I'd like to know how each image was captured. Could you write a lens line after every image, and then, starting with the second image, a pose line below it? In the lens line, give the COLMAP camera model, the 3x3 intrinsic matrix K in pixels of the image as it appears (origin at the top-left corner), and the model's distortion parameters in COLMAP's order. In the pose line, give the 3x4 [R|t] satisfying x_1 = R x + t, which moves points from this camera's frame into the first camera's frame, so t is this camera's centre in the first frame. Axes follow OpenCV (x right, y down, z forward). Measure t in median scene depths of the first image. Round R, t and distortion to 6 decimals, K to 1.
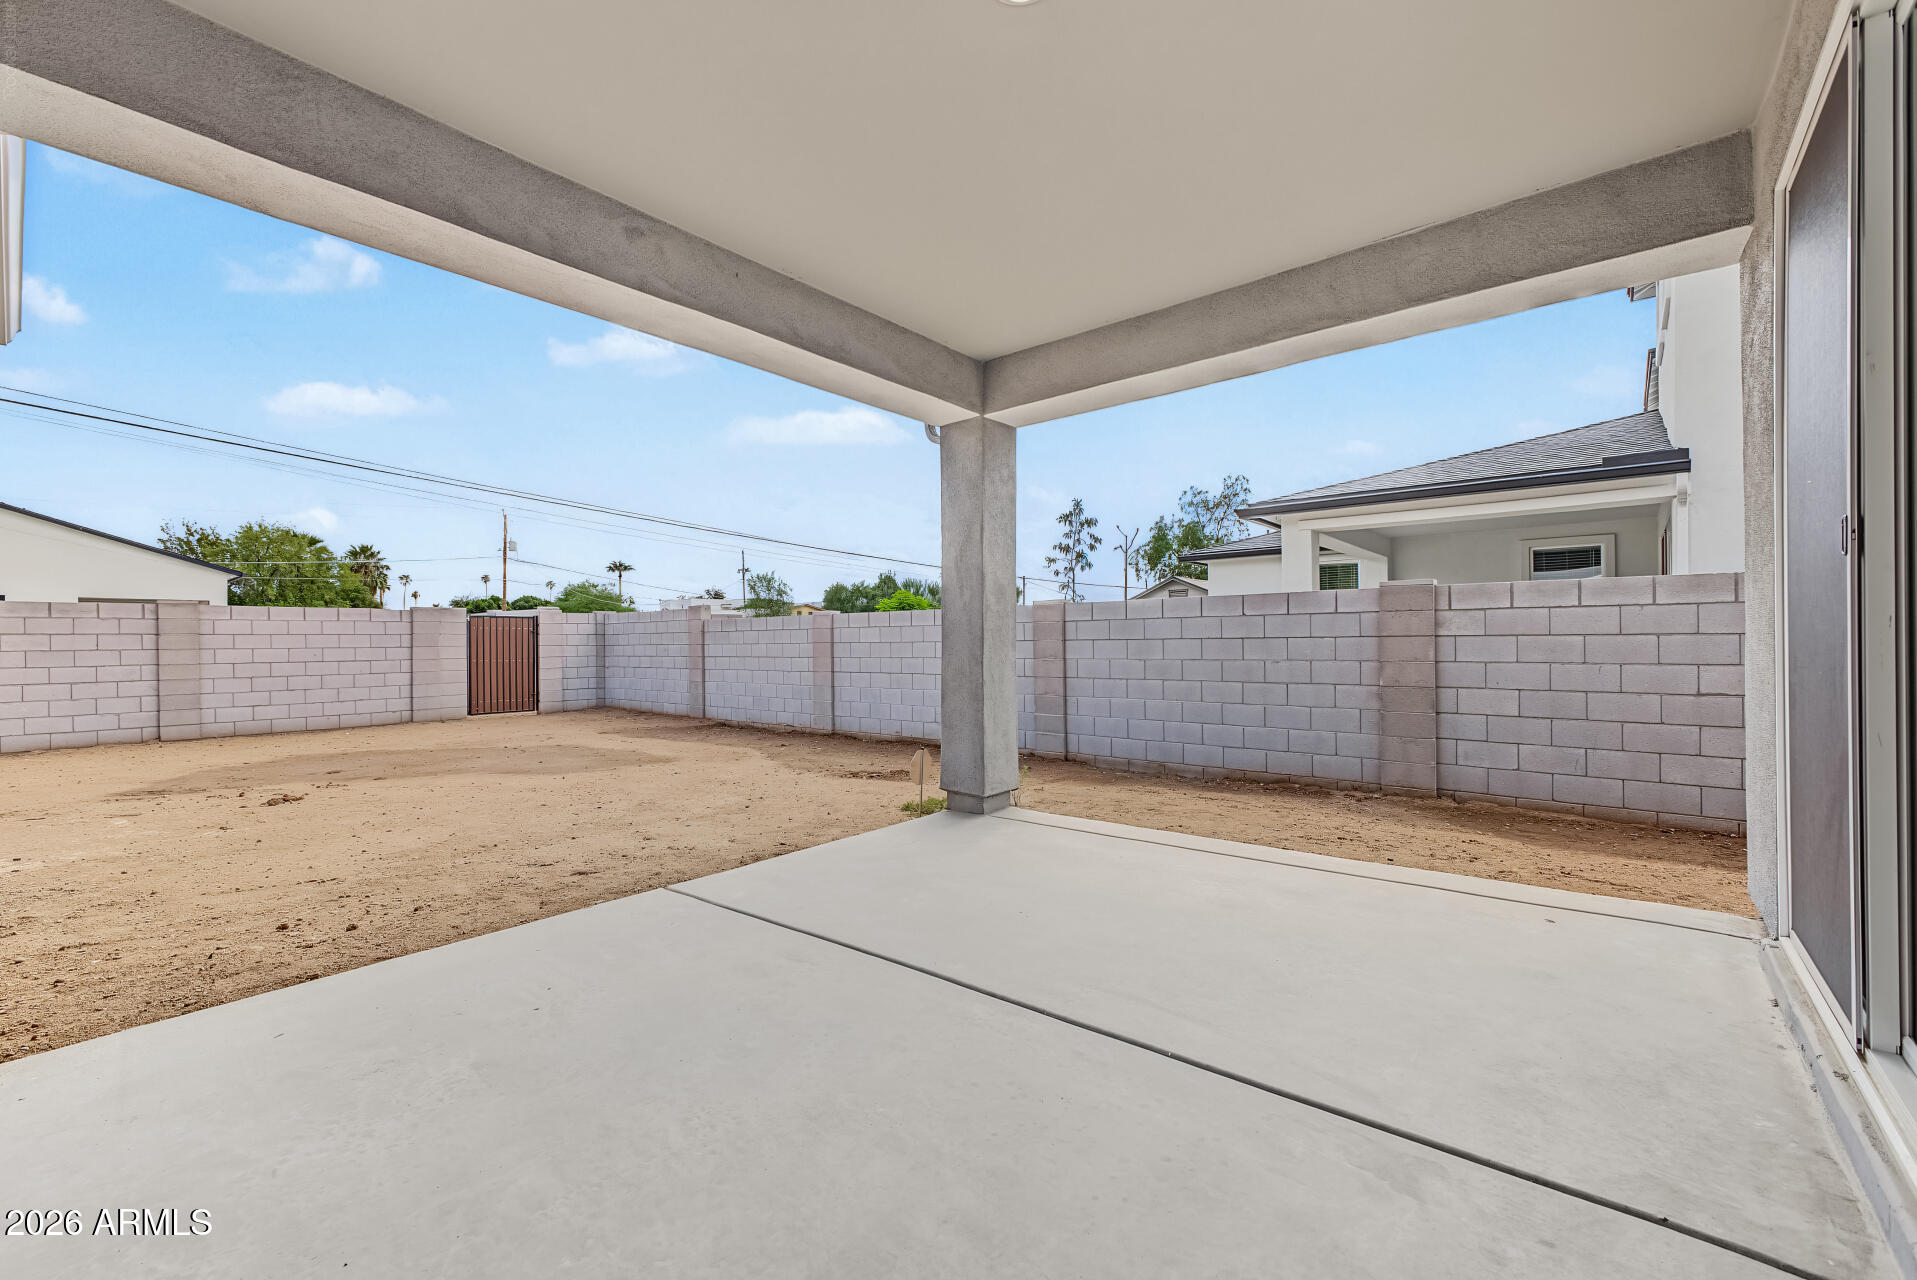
lens RADIAL K [[765.4, 0, 960.0], [0, 765.4, 645.7], [0, 0, 1]] dist [0.031708, -0.010244]
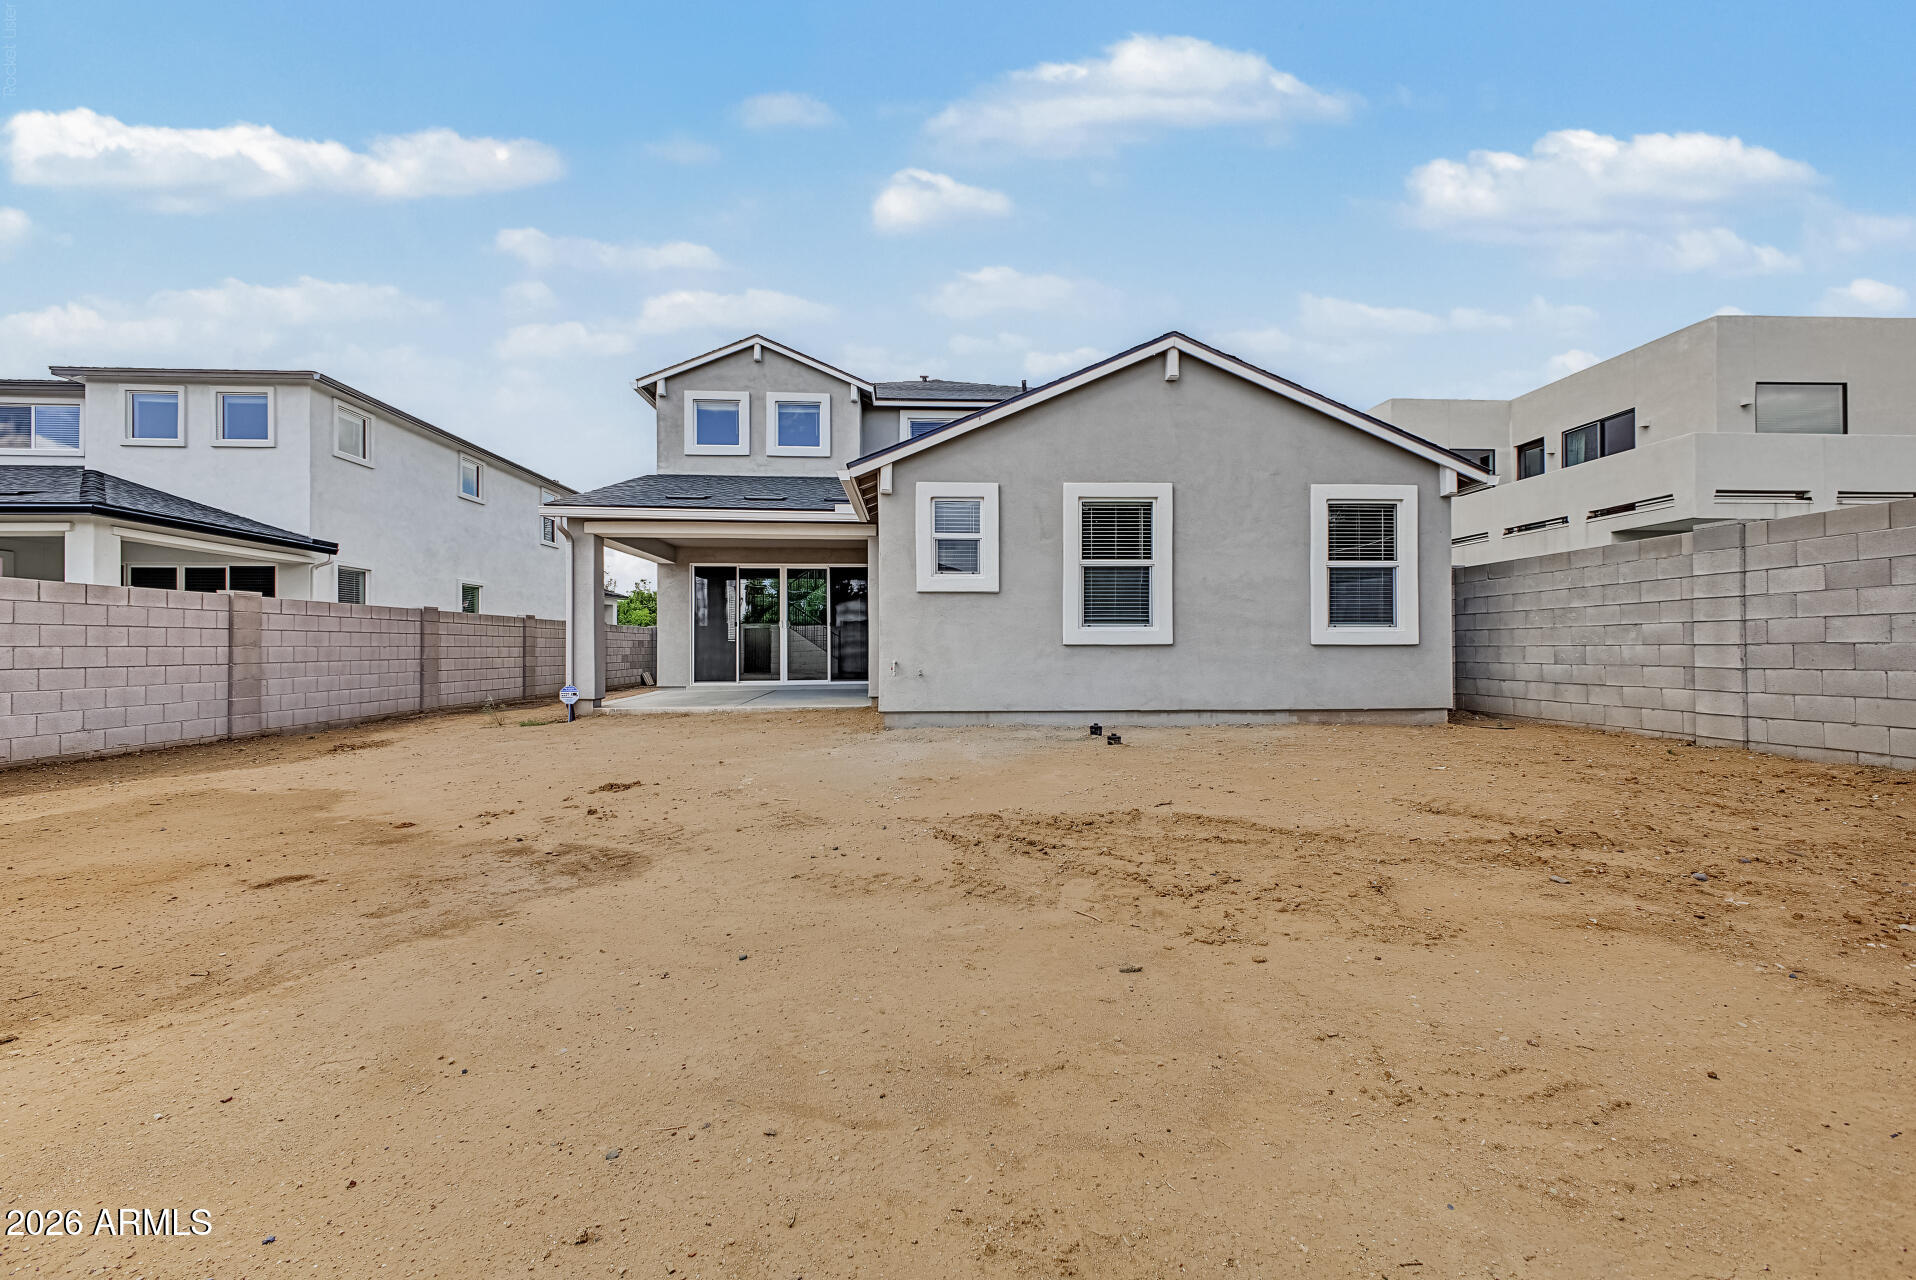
lens RADIAL K [[765.0, 0, 959.5], [0, 765.0, 645.7], [0, 0, 1]] dist [0.031708, -0.010244]
pose [[-0.672108, 0.013128, 0.740337, -1.499626], [0.012080, 0.999904, -0.006764, 0.038872], [-0.740355, 0.004397, -0.672202, 1.076841]]
